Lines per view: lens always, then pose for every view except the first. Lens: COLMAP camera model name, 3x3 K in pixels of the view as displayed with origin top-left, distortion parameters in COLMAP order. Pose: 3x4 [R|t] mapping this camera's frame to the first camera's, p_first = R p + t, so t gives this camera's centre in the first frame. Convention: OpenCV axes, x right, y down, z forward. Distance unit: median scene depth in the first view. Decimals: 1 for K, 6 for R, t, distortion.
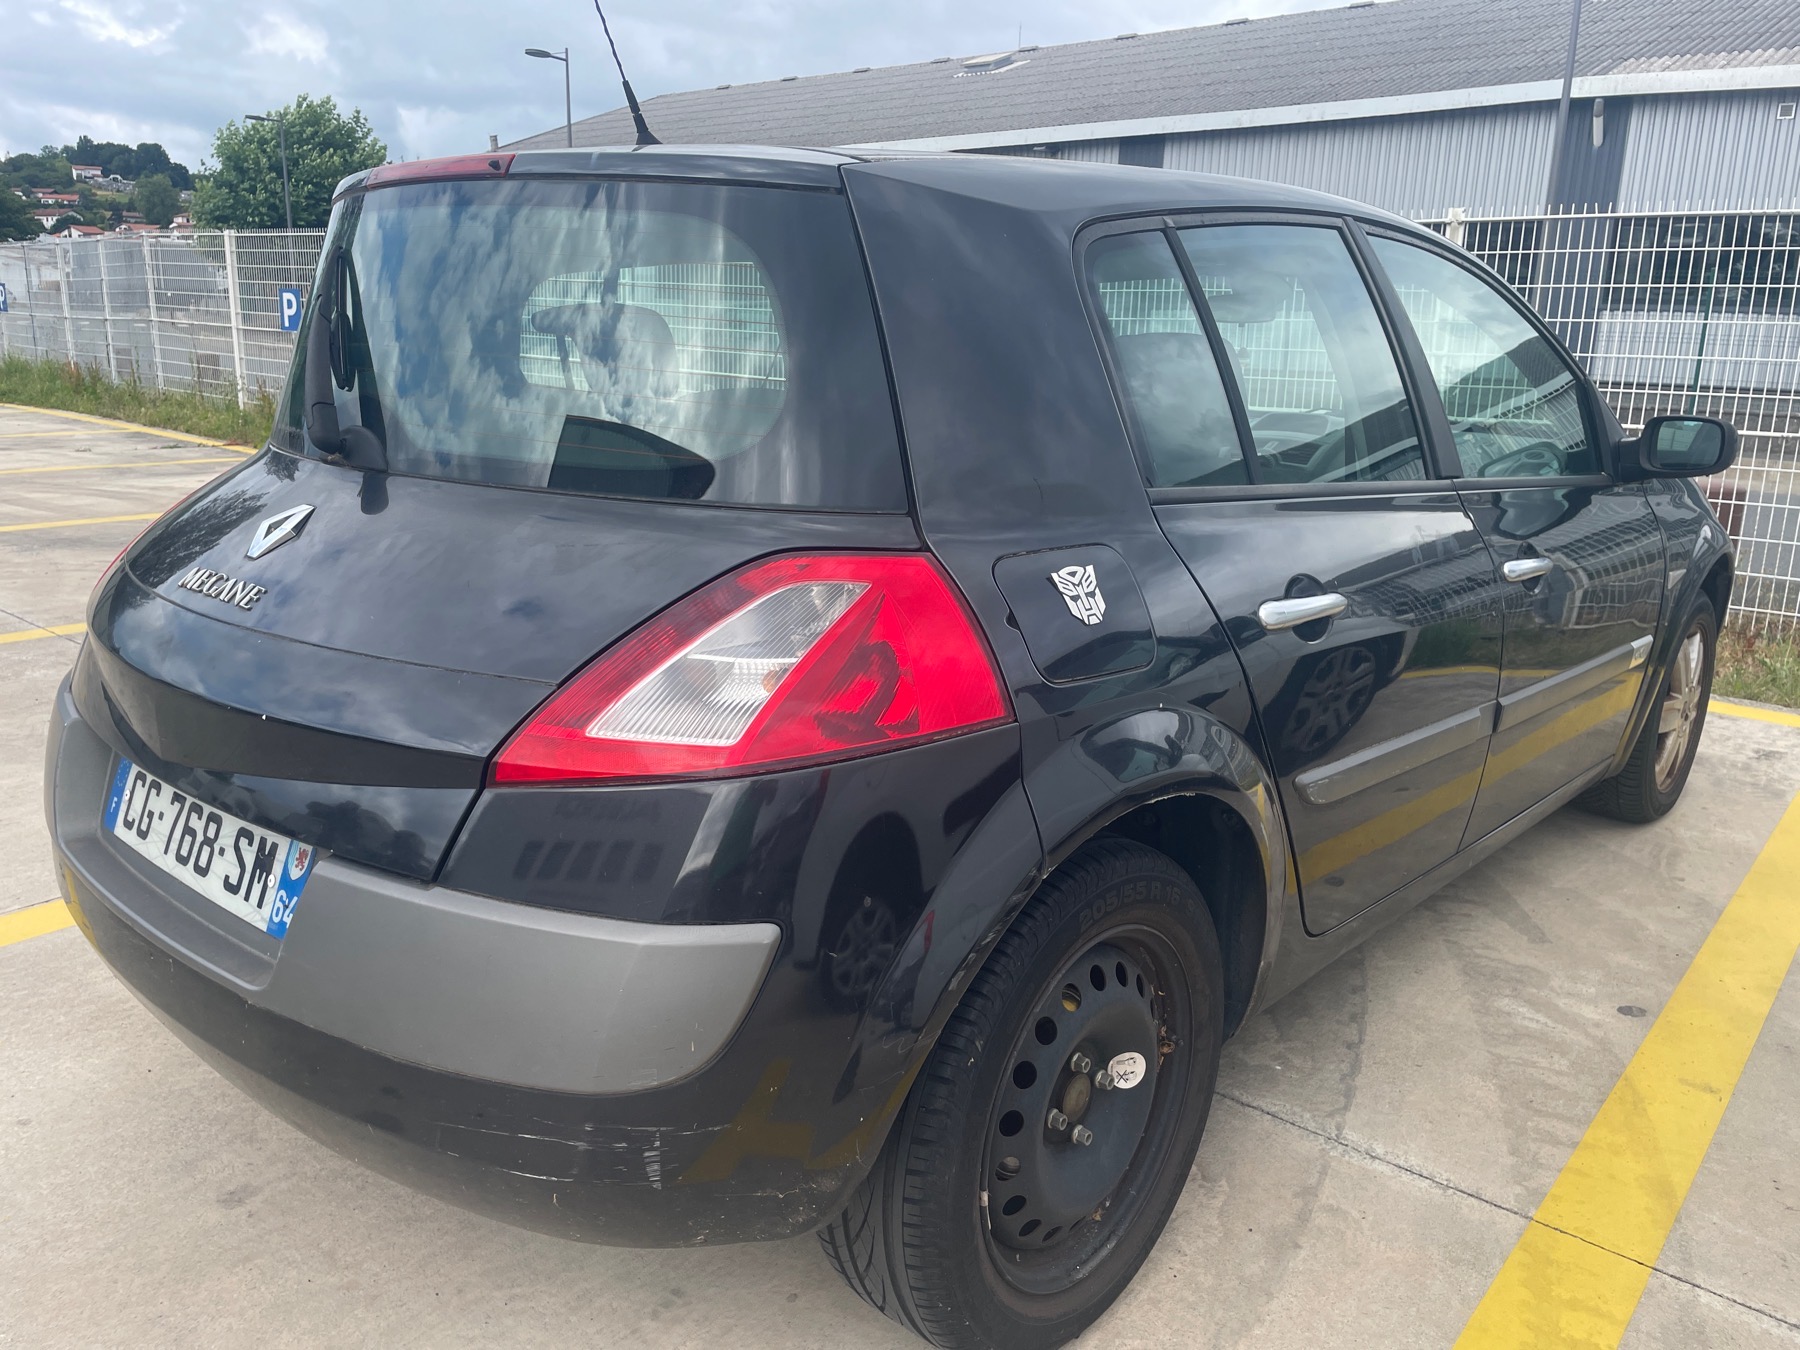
lens RADIAL K [[1379.1, 0, 908.8], [0, 1379.1, 666.9], [0, 0, 1]] dist [0.000298, -0.012359]
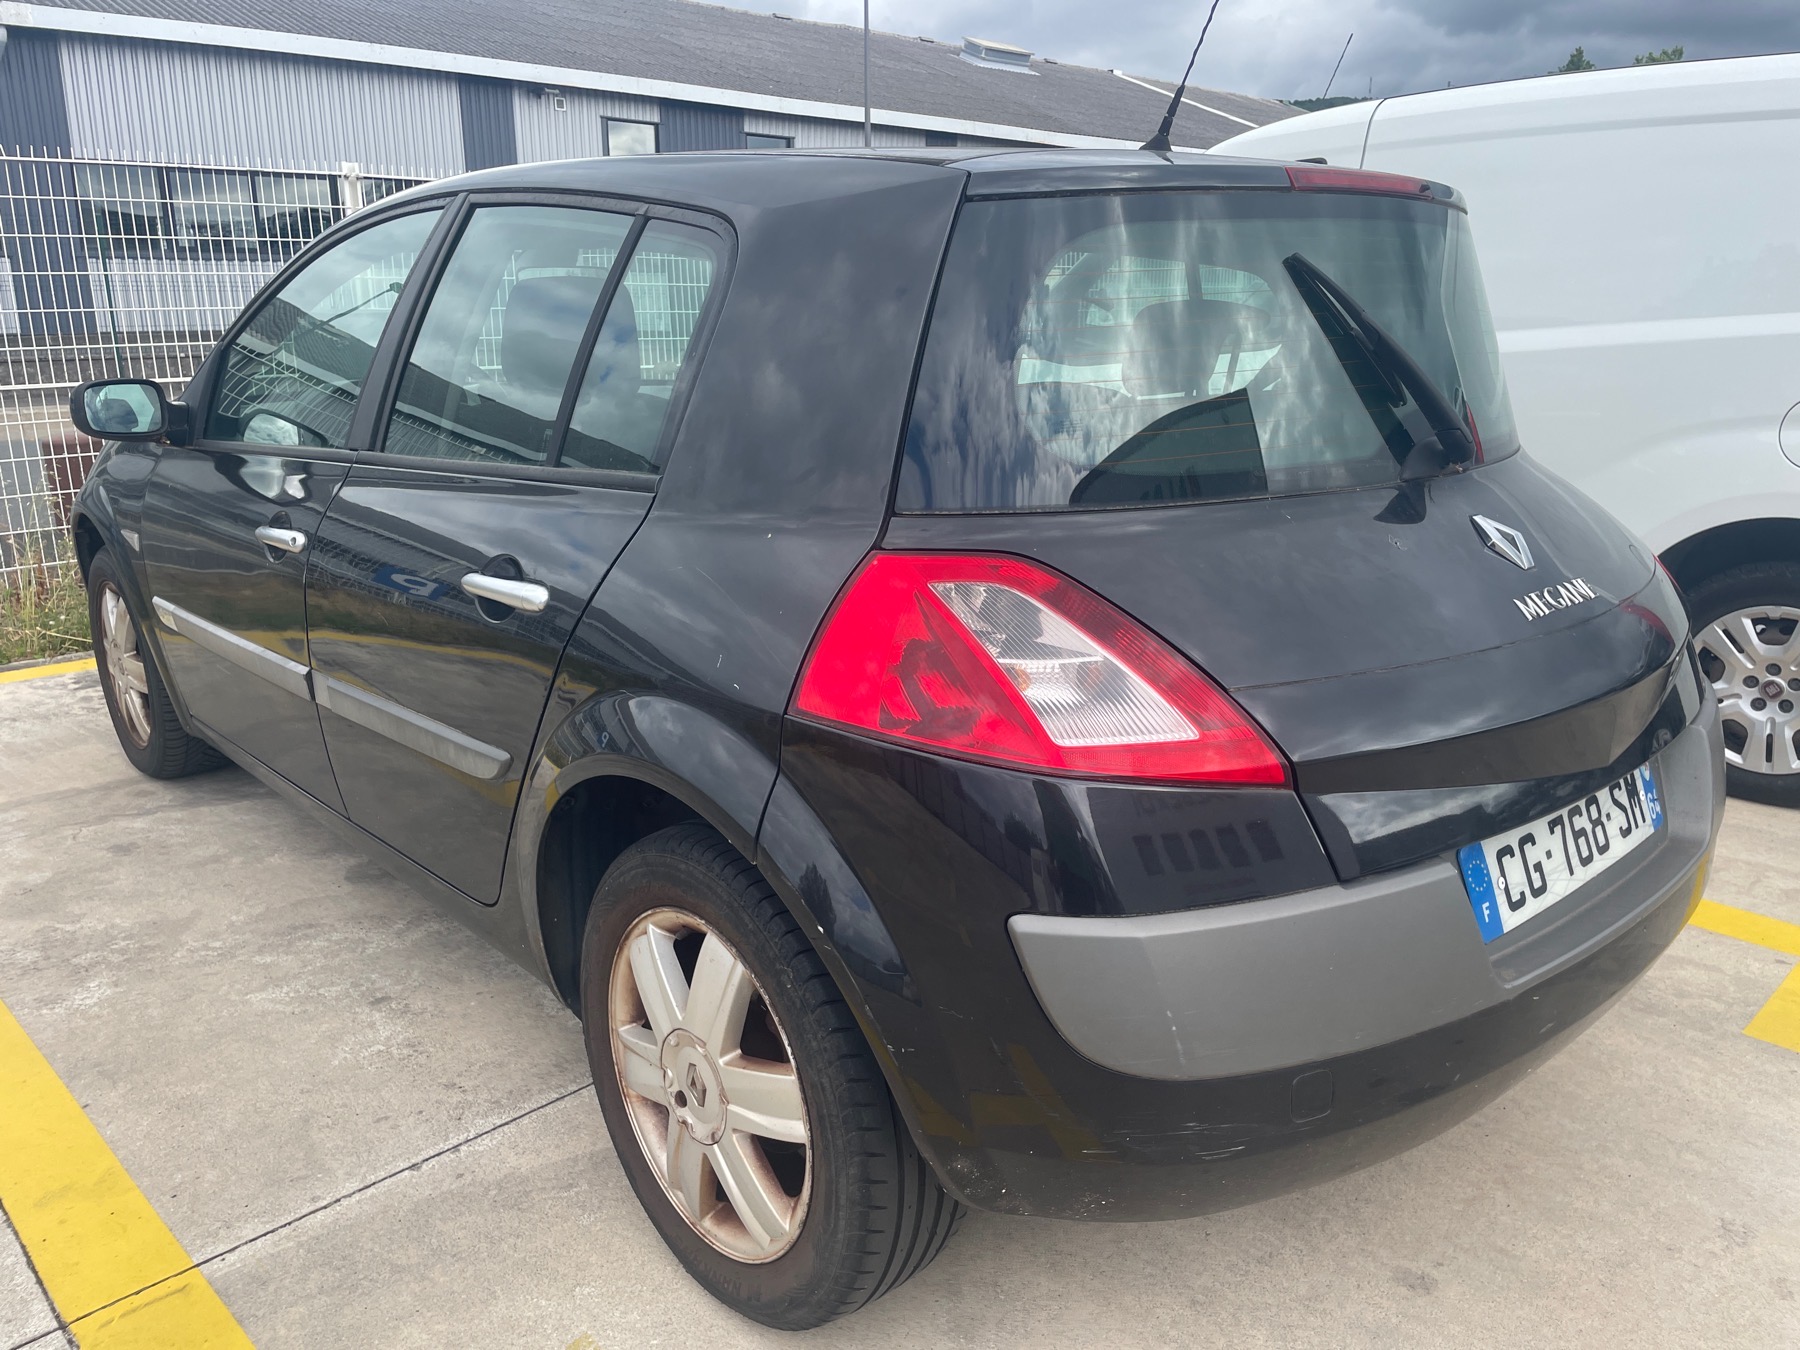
lens RADIAL K [[1379.1, 0, 898.1], [0, 1379.1, 676.2], [0, 0, 1]] dist [0.000298, -0.012359]
pose [[0.122441, -0.298455, 0.946537, -1.408252], [0.246169, 0.933043, 0.262357, -0.353361], [-0.961462, 0.200885, 0.187714, 1.183575]]
